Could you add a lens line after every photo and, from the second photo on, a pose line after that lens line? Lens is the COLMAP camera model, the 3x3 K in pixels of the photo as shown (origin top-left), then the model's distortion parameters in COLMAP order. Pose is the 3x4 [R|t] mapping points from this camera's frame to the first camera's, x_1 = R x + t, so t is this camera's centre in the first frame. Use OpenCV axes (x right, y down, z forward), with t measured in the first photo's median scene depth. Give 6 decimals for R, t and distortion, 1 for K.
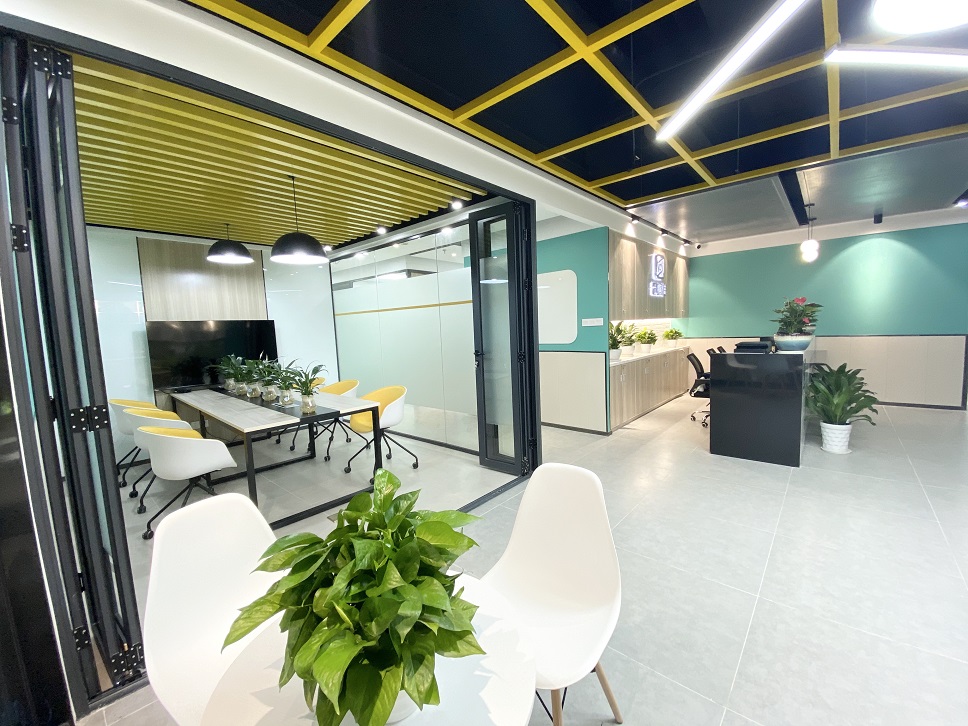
lens RADIAL K [[395.2, 0, 484.0], [0, 395.2, 363.0], [0, 0, 1]] dist [0.015478, -0.021620]
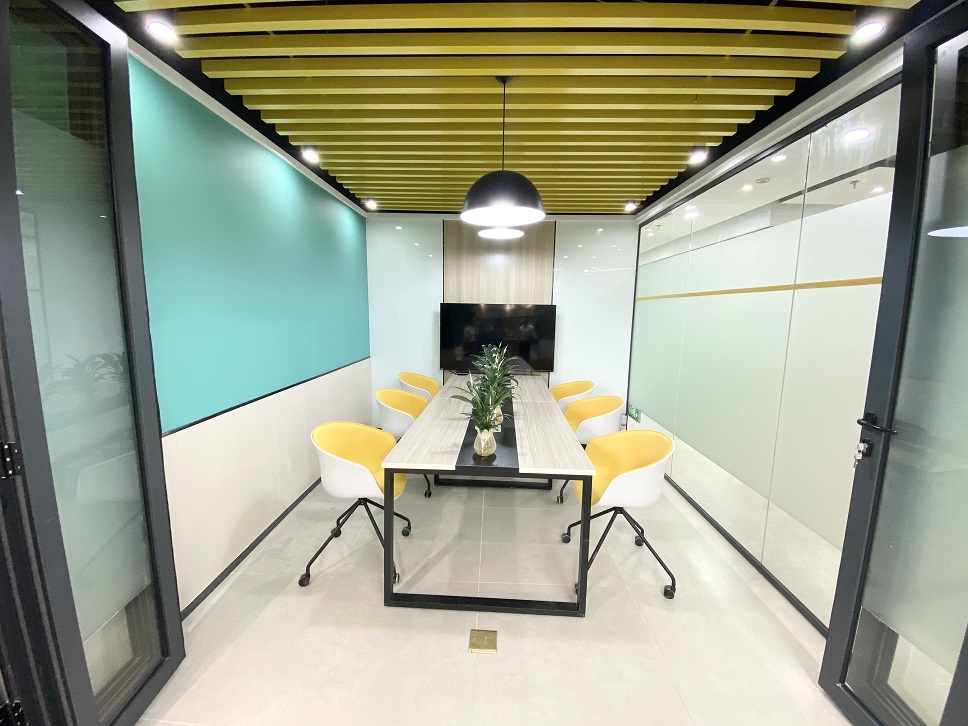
lens RADIAL K [[383.3, 0, 484.0], [0, 383.3, 363.0], [0, 0, 1]] dist [0.001382, -0.013043]
pose [[0.635976, 0.153027, -0.756384, 0.011203], [-0.107212, 0.988158, 0.109773, -0.078824], [0.764225, 0.011280, 0.644851, 0.494248]]
